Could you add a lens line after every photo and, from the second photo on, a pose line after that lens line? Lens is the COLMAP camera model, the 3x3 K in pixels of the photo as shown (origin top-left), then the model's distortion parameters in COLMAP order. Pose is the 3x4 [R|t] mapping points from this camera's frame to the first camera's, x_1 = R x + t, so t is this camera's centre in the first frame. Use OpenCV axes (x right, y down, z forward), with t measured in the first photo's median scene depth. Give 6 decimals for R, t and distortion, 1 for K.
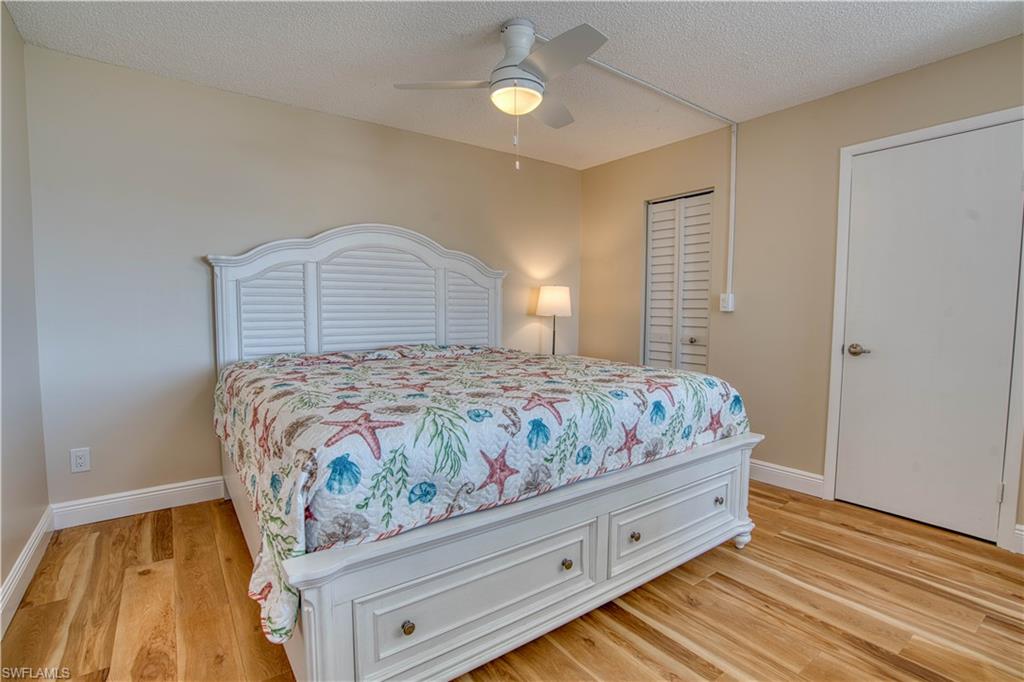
lens RADIAL K [[479.0, 0, 497.5], [0, 479.0, 343.8], [0, 0, 1]] dist [-0.047422, -0.000044]
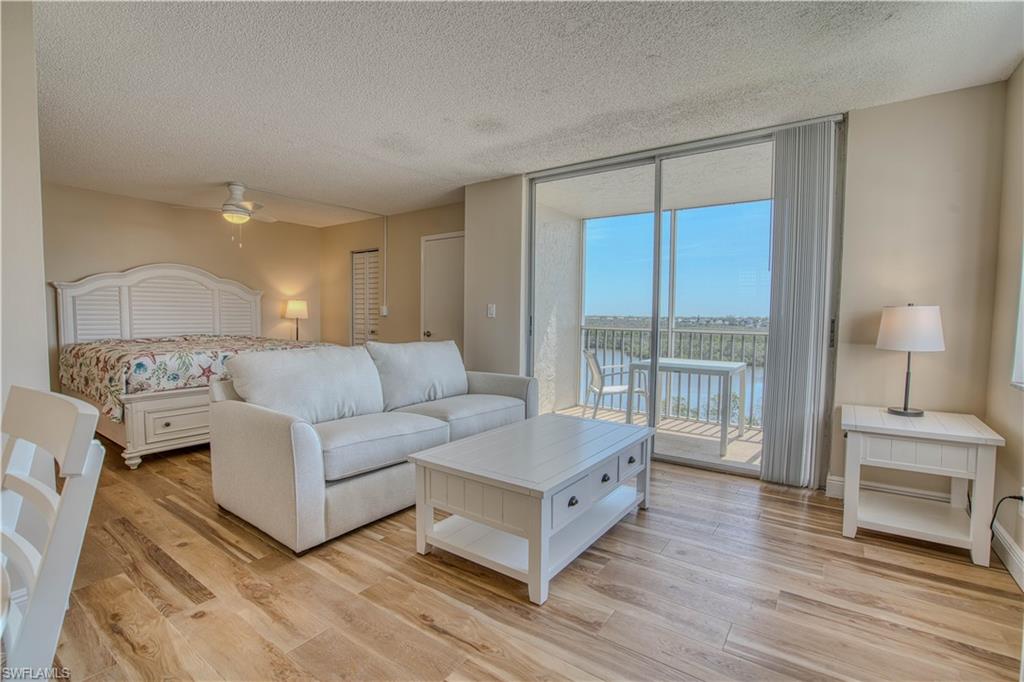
lens RADIAL K [[471.5, 0, 507.6], [0, 471.5, 344.0], [0, 0, 1]] dist [-0.061219, 0.023747]
pose [[0.945415, -0.014440, 0.325547, 0.701714], [0.017595, 0.999822, -0.006750, 0.135245], [-0.325392, 0.012109, 0.945502, -1.882143]]
